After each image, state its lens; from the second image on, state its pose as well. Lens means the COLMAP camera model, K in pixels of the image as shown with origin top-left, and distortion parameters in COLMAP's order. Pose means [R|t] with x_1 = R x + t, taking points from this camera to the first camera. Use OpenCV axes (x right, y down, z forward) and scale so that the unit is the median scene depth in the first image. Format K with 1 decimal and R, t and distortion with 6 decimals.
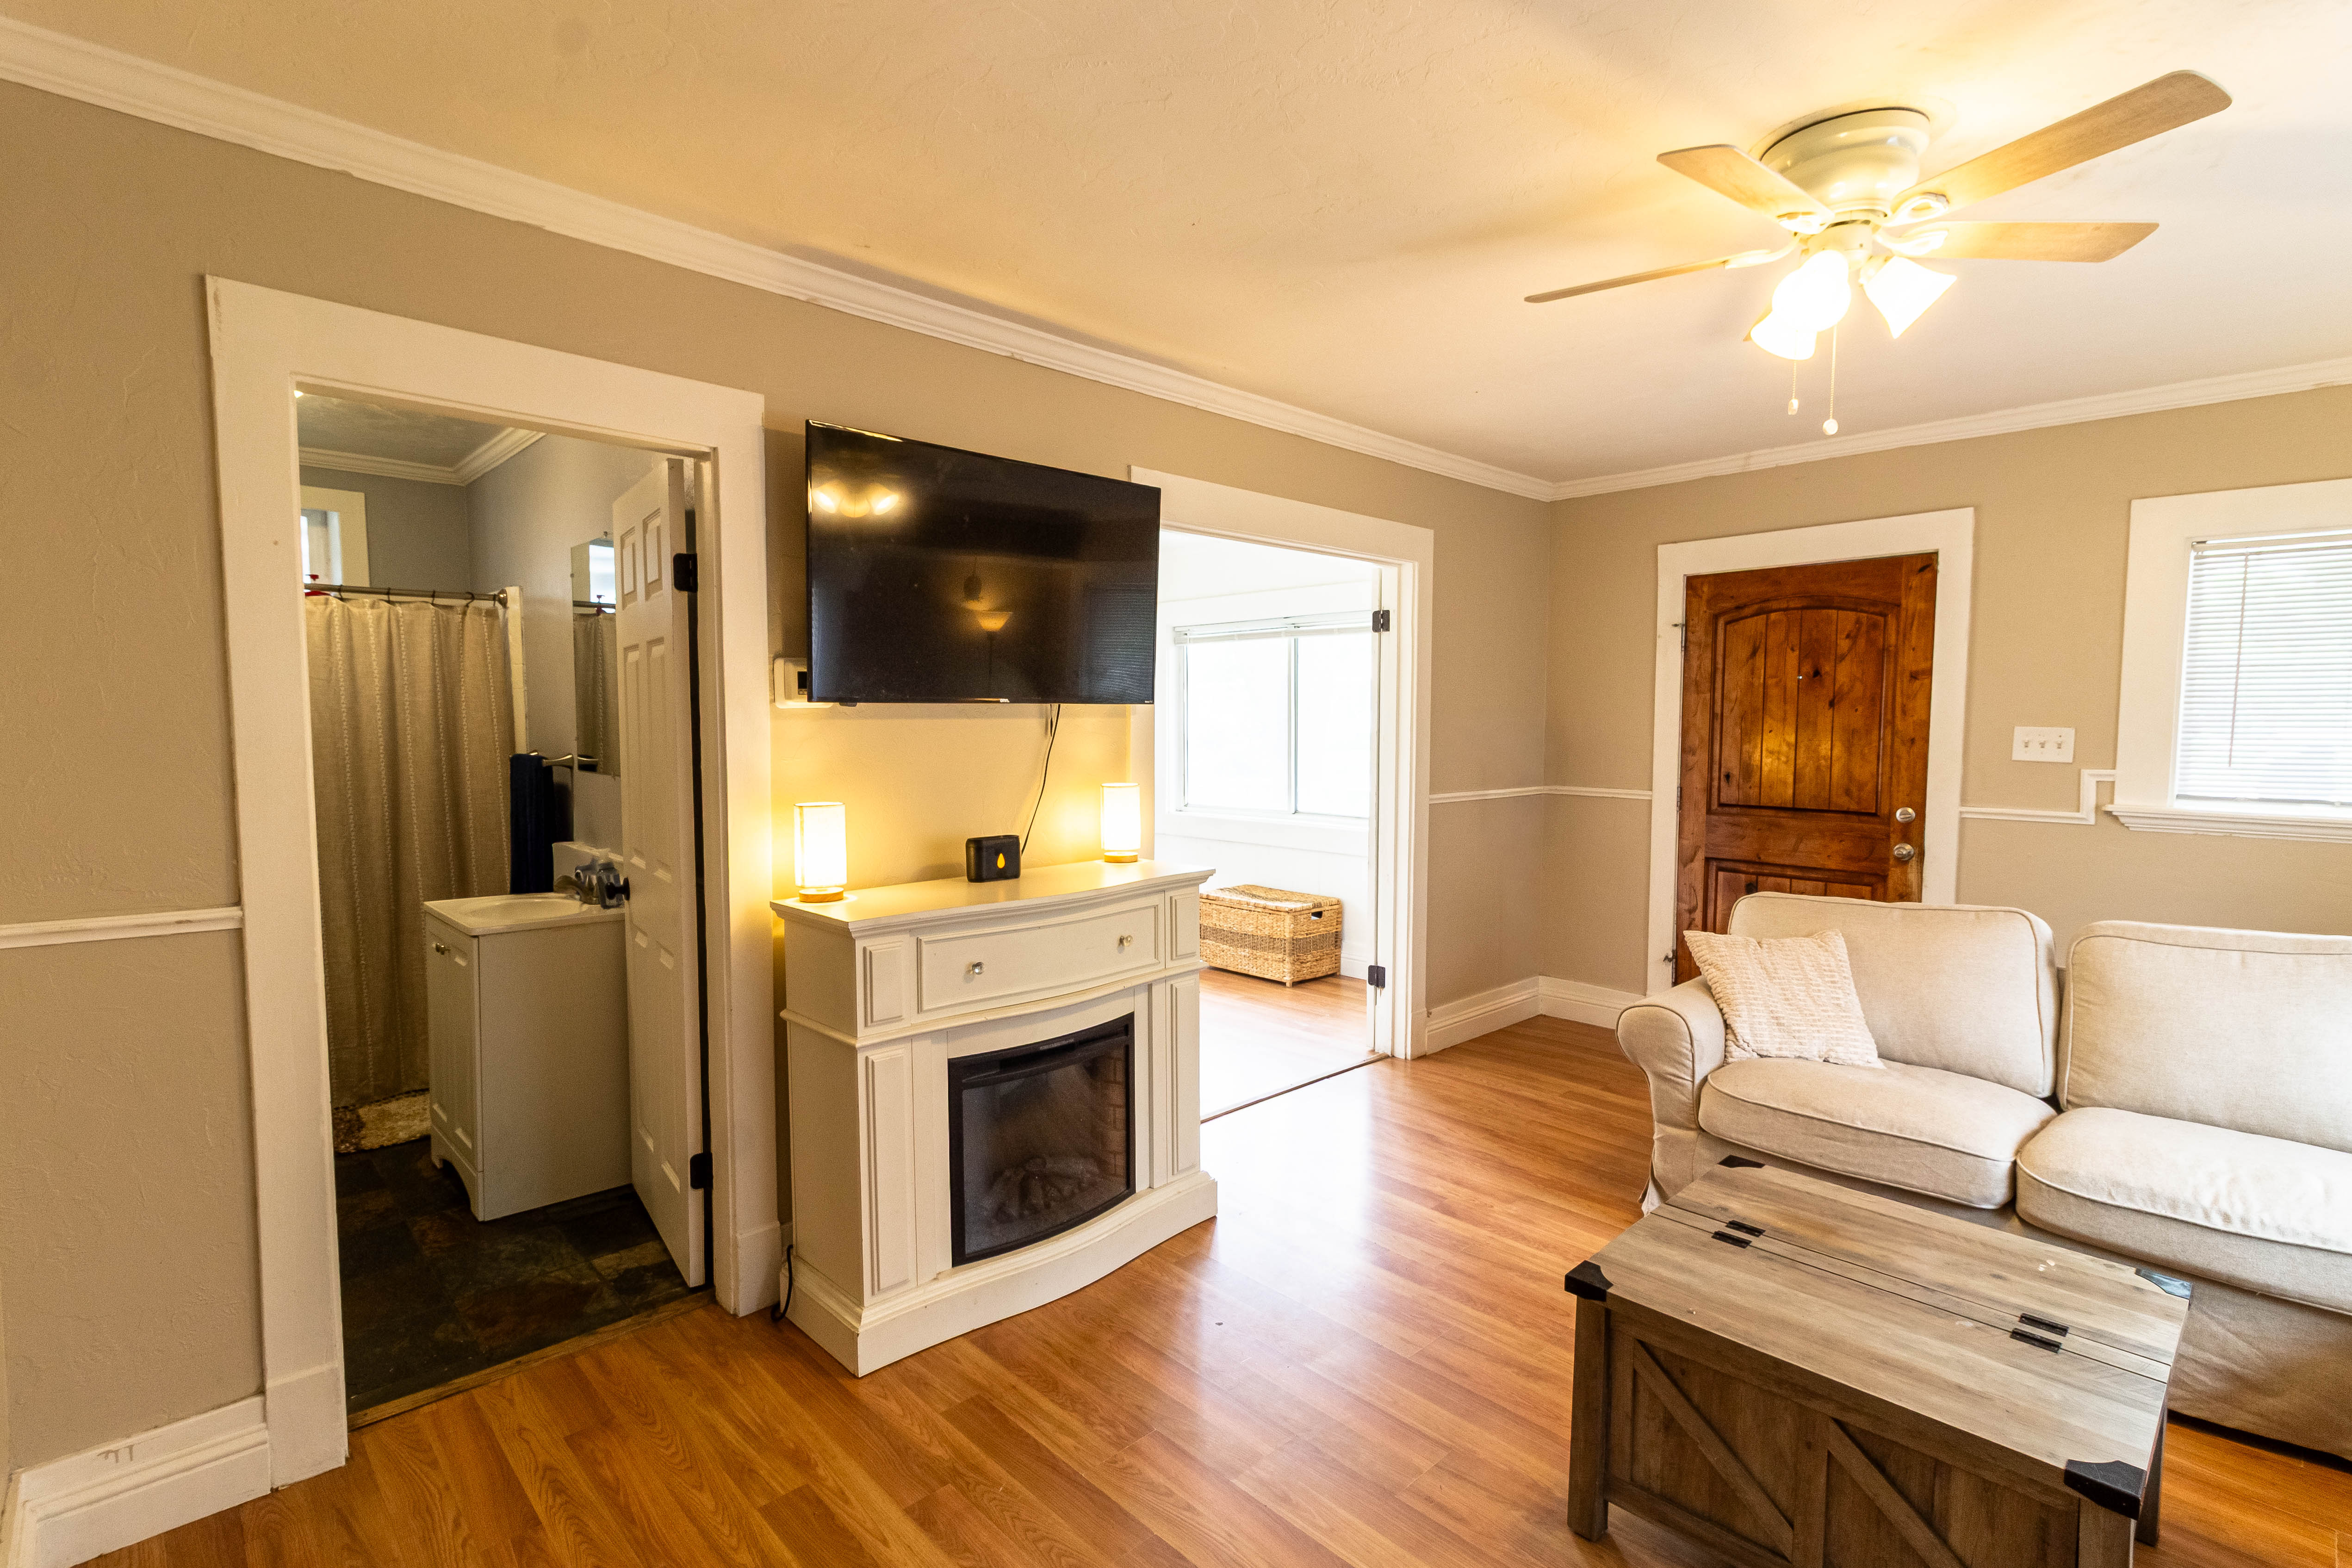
lens RADIAL K [[1107.1, 0, 1180.6], [0, 1107.1, 791.2], [0, 0, 1]] dist [0.002184, 0.000164]
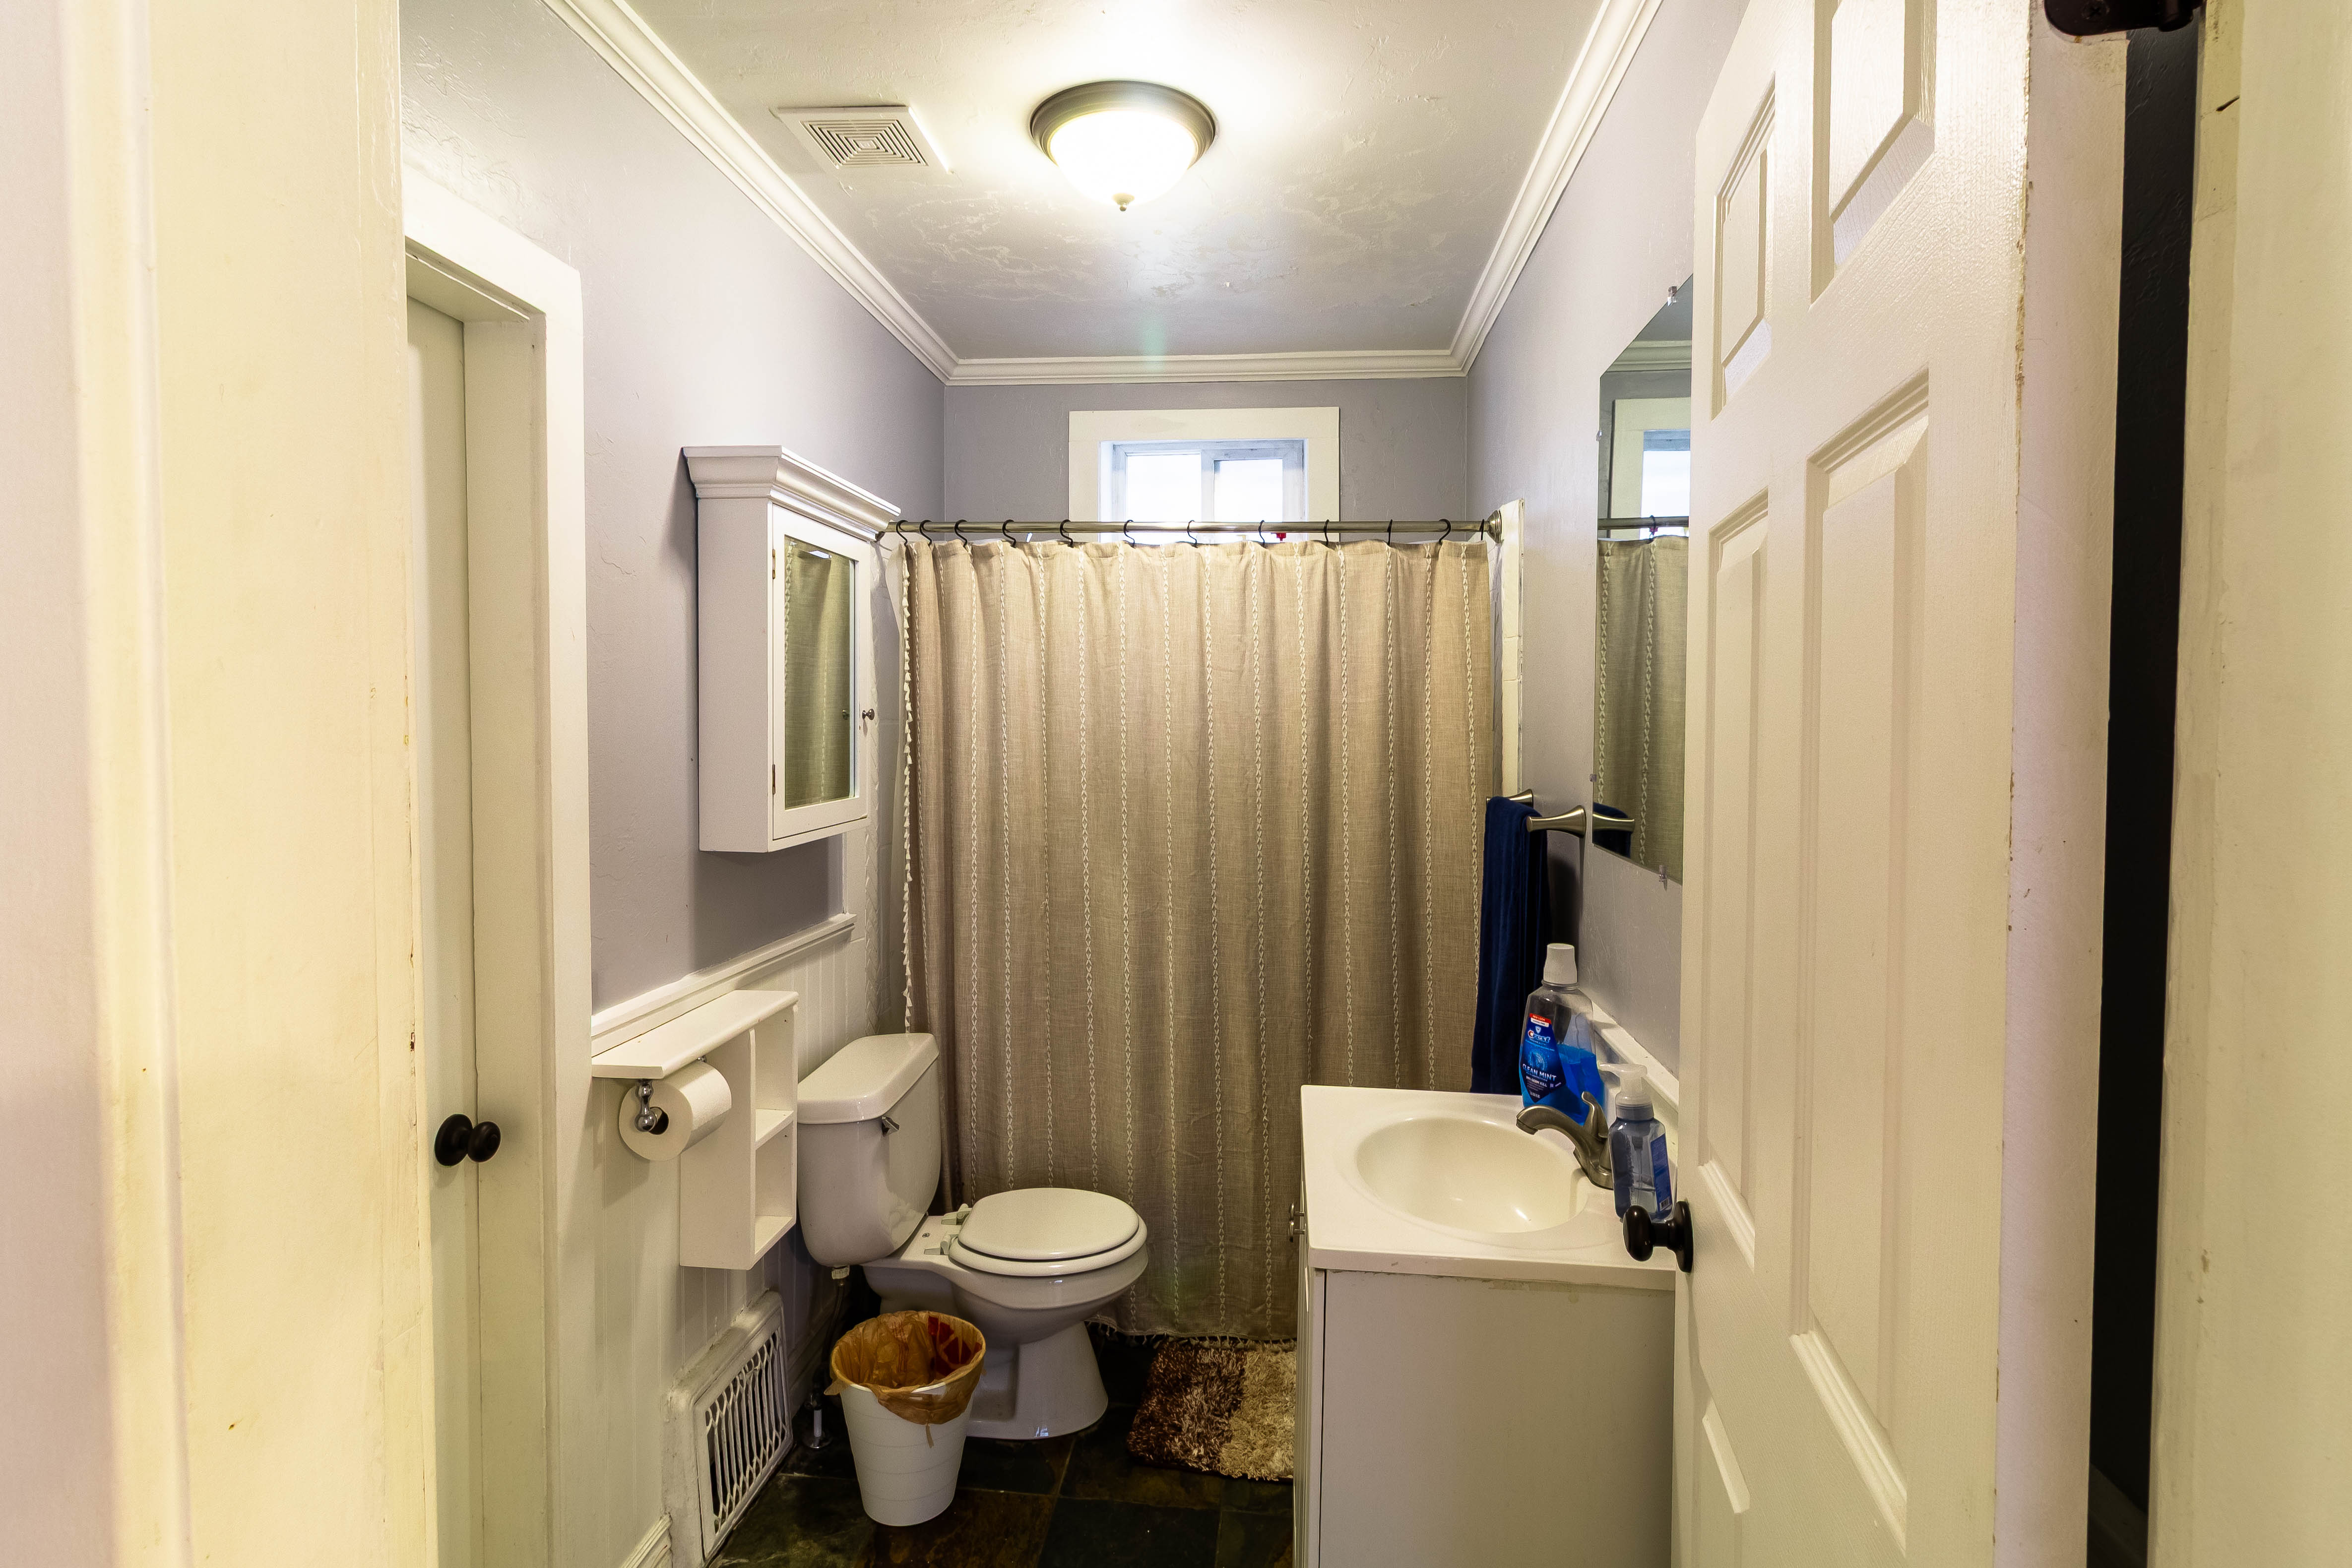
lens RADIAL K [[1144.1, 0, 1177.3], [0, 1144.1, 758.5], [0, 0, 1]] dist [0.002172, -0.000014]
pose [[0.640452, 0.023853, -0.767628, -0.271866], [-0.053838, 0.998453, -0.013894, -0.037506], [0.766109, 0.050226, 0.640746, 0.527300]]
